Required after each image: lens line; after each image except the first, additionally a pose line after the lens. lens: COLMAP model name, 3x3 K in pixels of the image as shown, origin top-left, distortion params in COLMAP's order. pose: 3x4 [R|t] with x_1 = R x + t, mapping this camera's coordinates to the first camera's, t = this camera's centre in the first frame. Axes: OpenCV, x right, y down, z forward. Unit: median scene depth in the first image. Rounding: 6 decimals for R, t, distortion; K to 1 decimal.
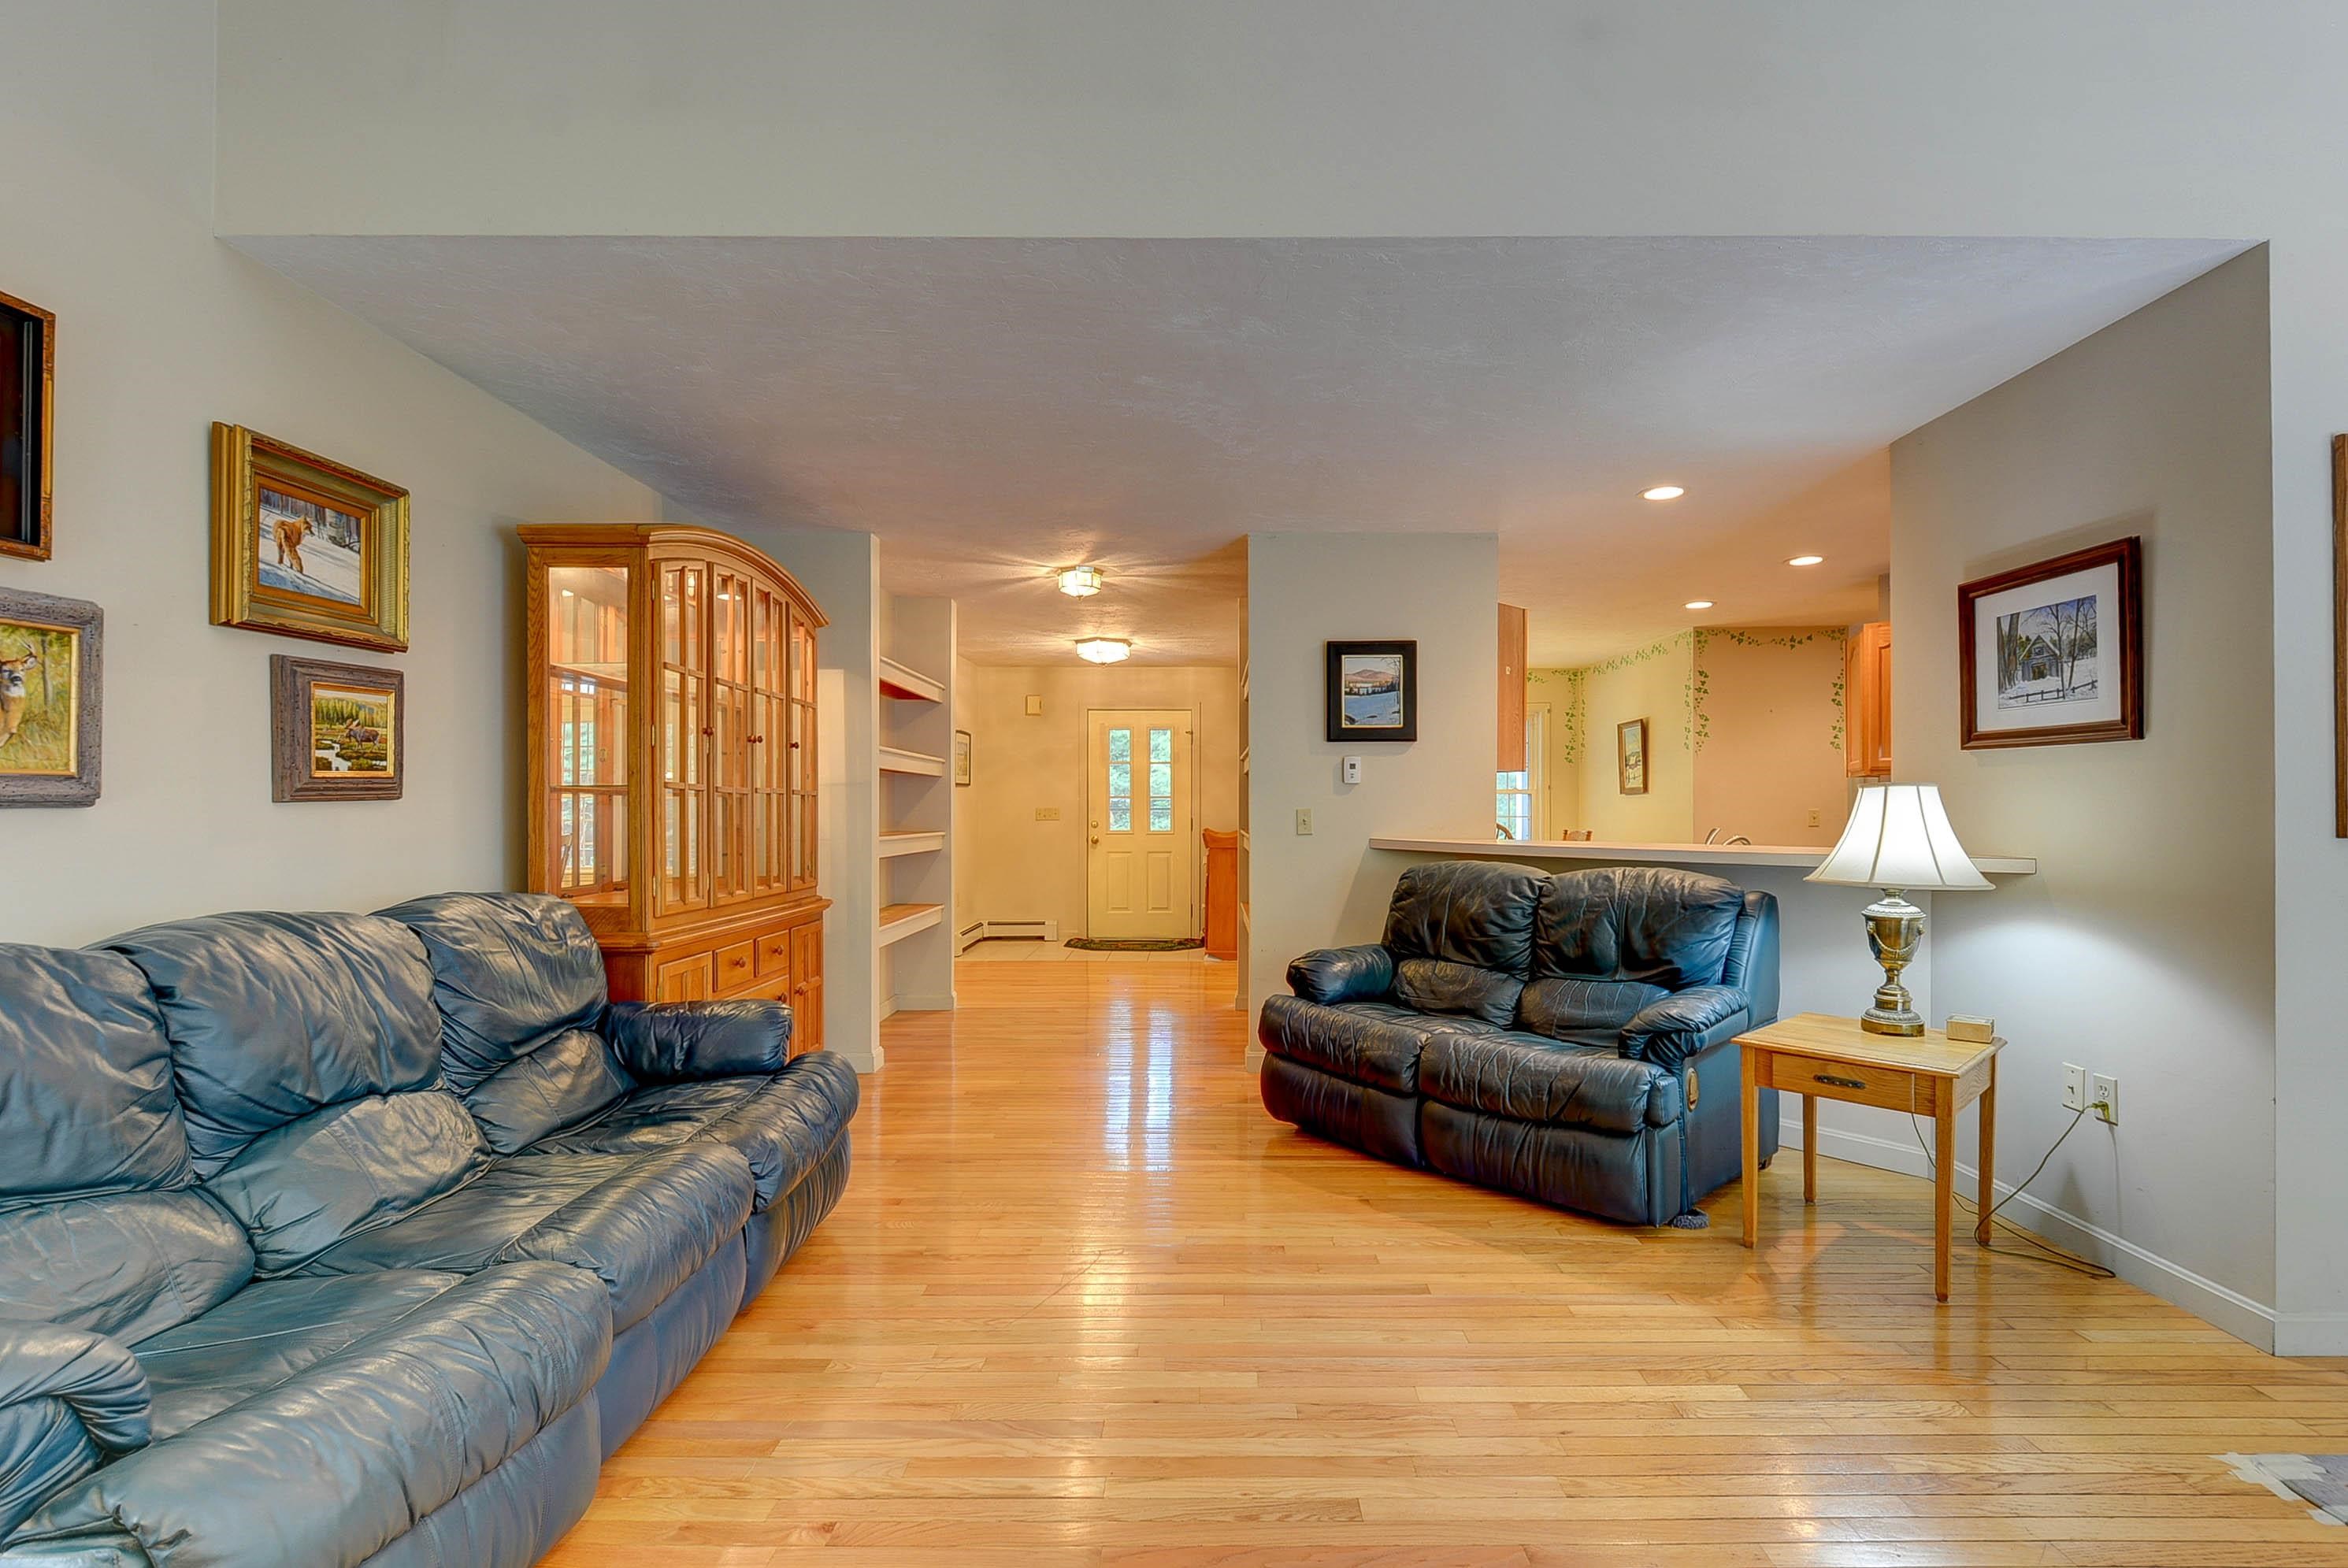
lens RADIAL K [[1041.3, 0, 1208.7], [0, 1041.3, 814.8], [0, 0, 1]] dist [0.003191, -0.008576]
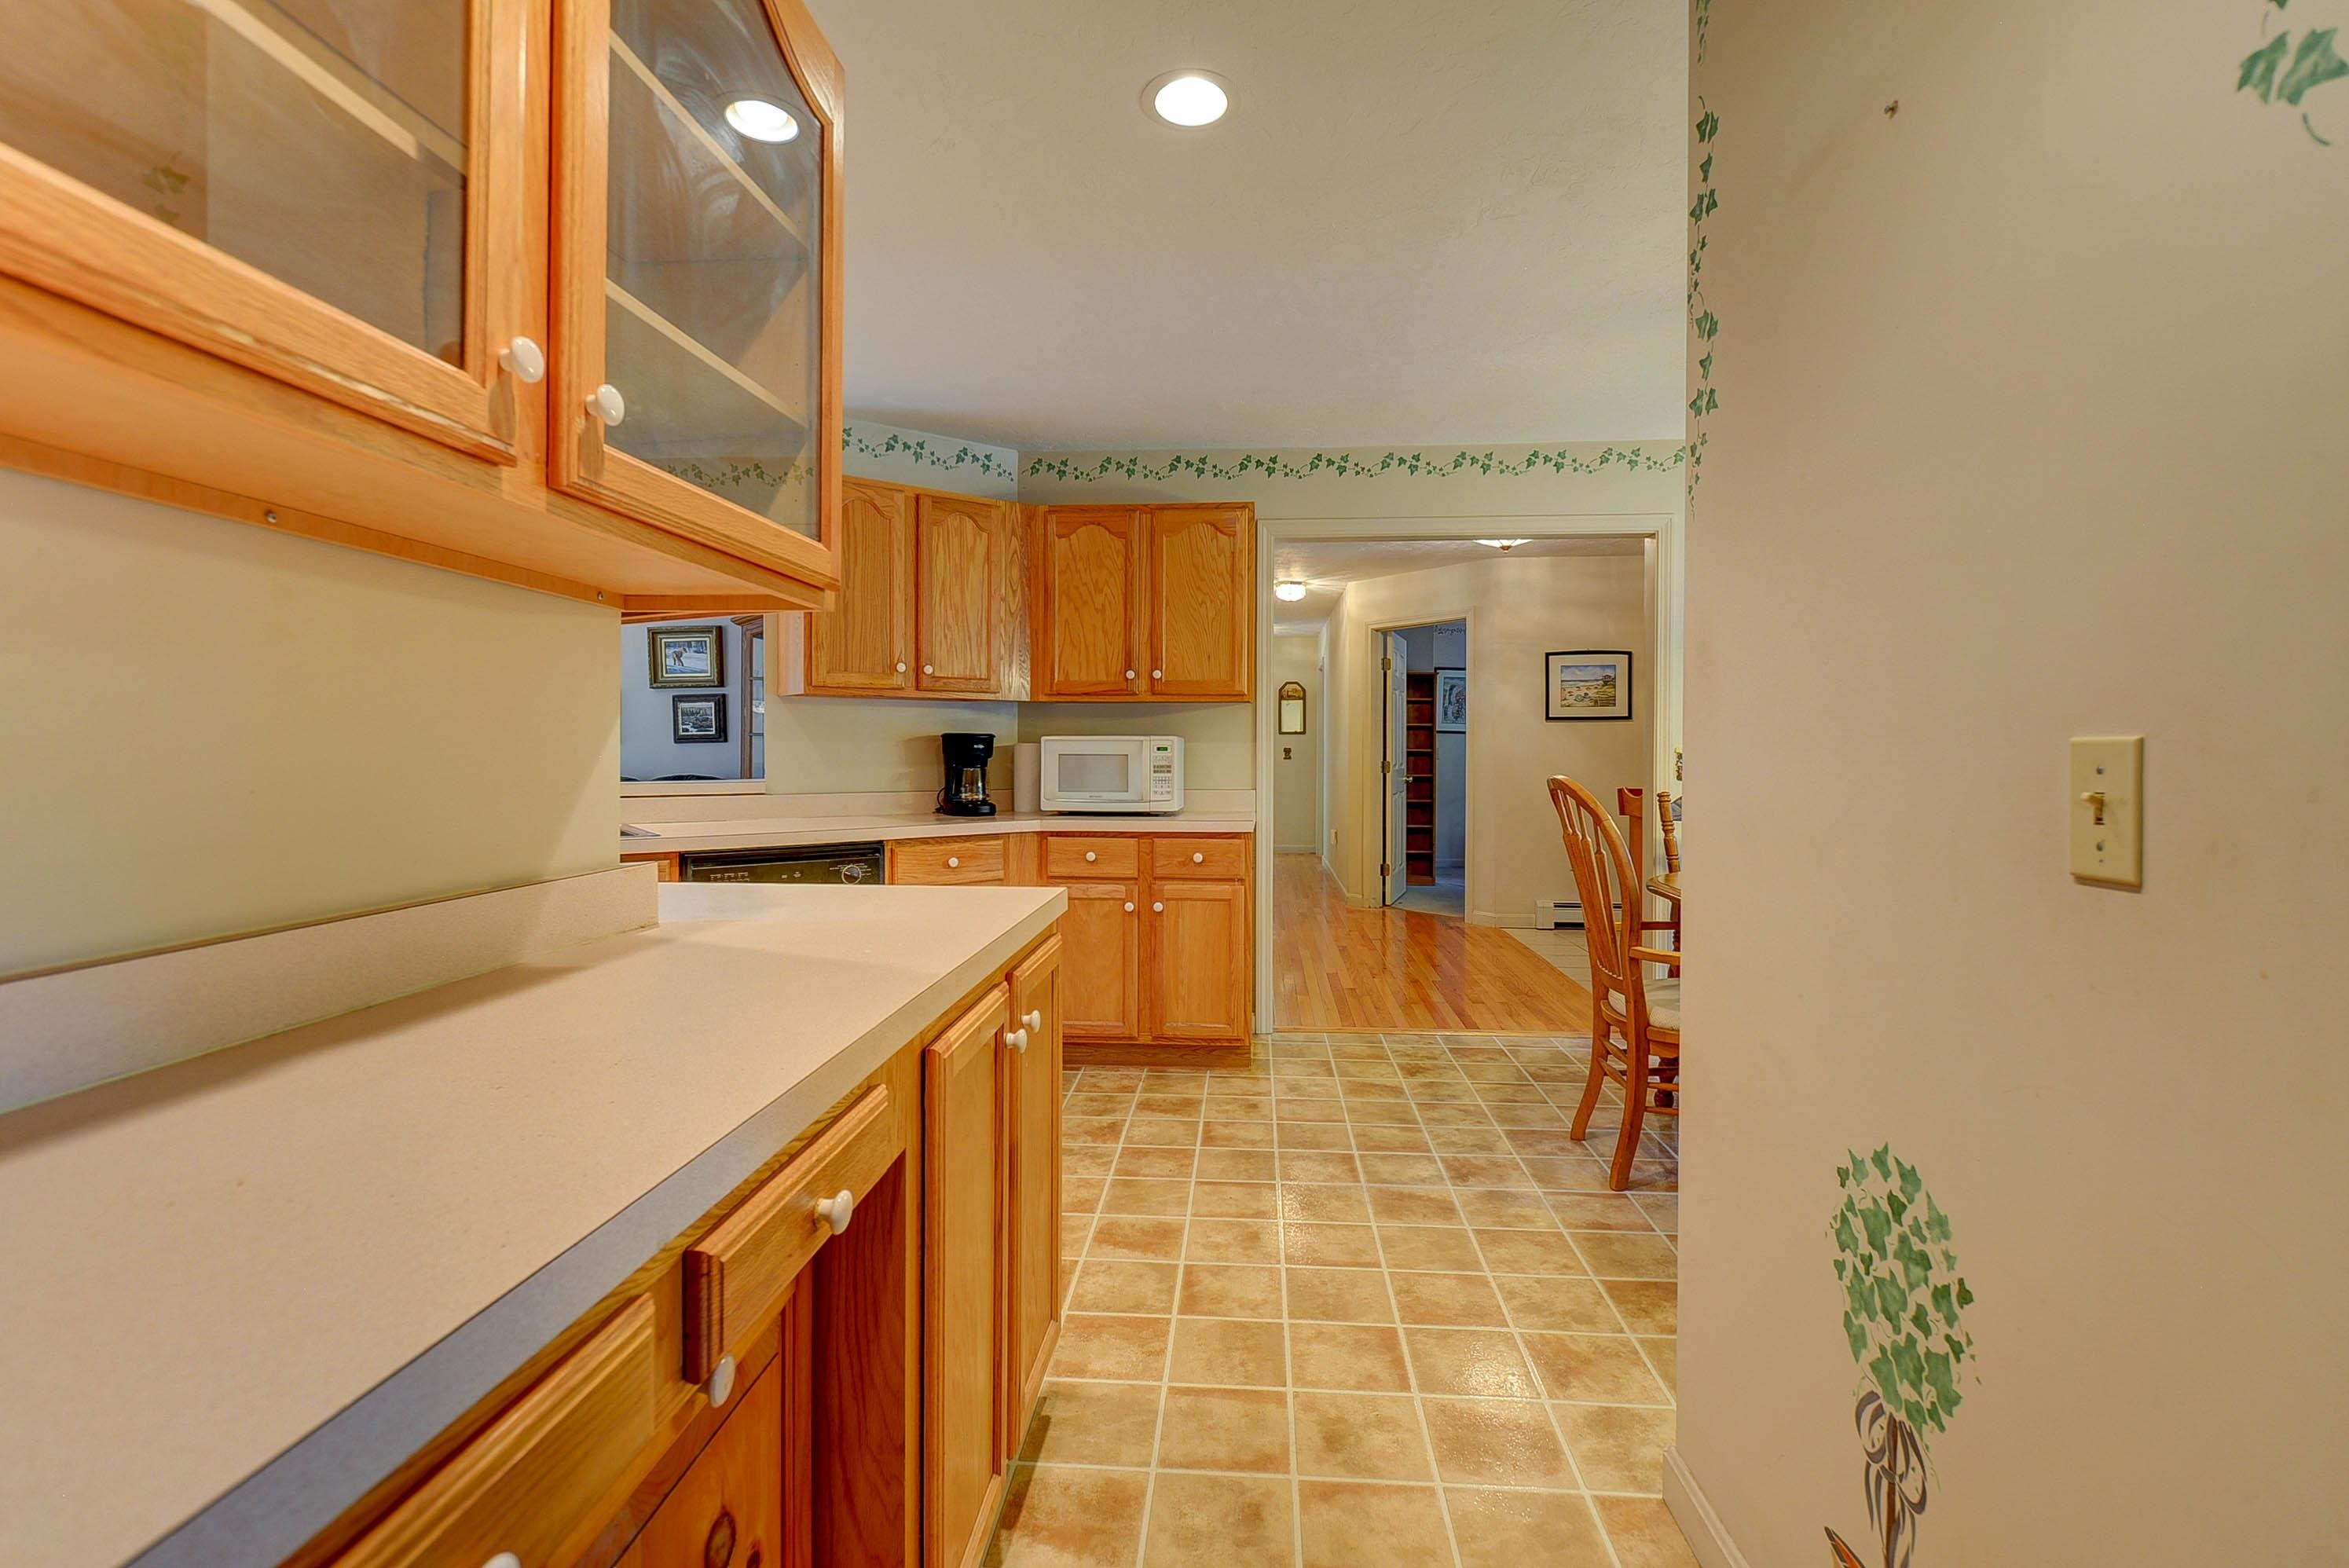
lens RADIAL K [[1046.7, 0, 1178.2], [0, 1046.7, 755.0], [0, 0, 1]] dist [0.001112, -0.000503]
pose [[-0.069038, 0.006430, -0.997593, 1.705223], [-0.009281, 0.999932, 0.007087, -0.010780], [0.997571, 0.009748, -0.068974, 2.211978]]
